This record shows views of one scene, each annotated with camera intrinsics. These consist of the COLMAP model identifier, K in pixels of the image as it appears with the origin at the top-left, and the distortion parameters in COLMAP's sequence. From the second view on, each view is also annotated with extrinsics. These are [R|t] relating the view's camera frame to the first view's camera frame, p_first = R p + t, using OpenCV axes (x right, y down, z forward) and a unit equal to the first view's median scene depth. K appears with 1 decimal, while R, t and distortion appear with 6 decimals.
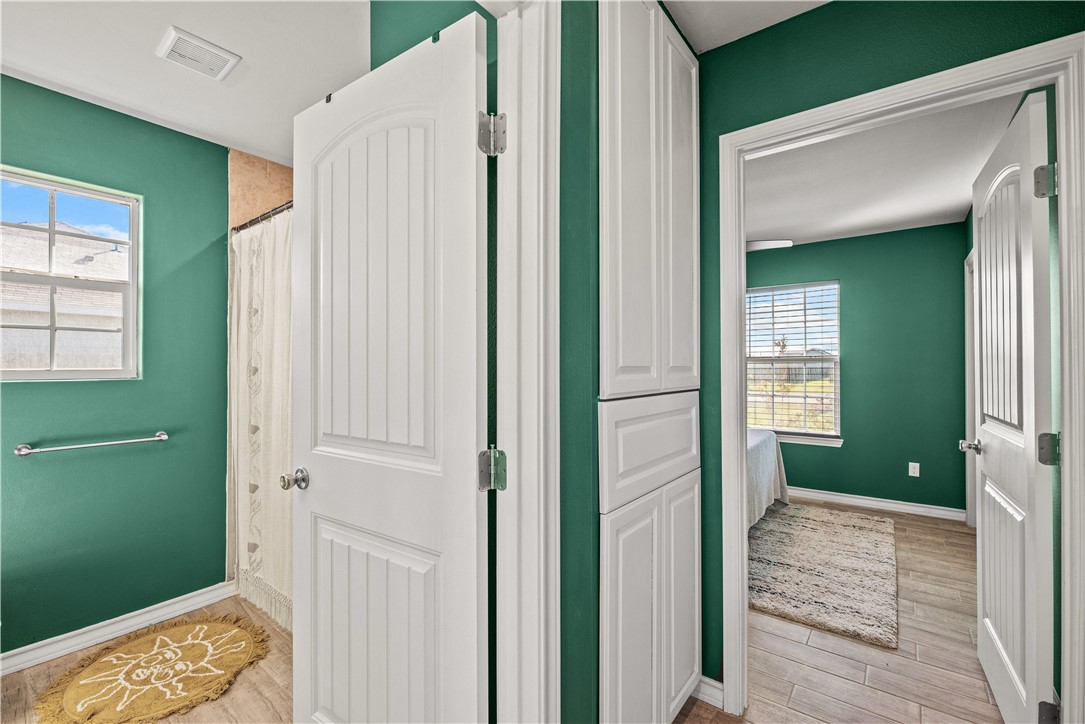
lens RADIAL K [[469.5, 0, 519.5], [0, 469.5, 364.9], [0, 0, 1]] dist [-0.001082, -0.000786]
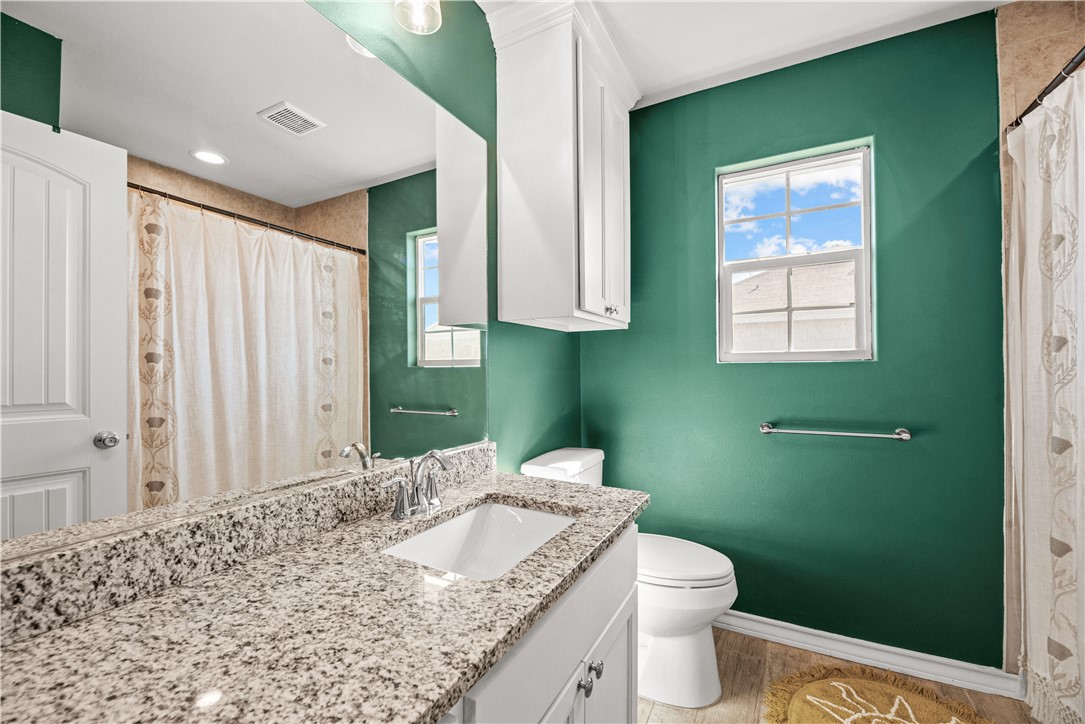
lens RADIAL K [[447.7, 0, 542.5], [0, 447.7, 362.0], [0, 0, 1]] dist [-0.010190, -0.000260]
pose [[0.203260, -0.012957, -0.979039, -0.165520], [0.006691, 0.999907, -0.011844, 0.037660], [0.979102, -0.004144, 0.203328, 0.272495]]
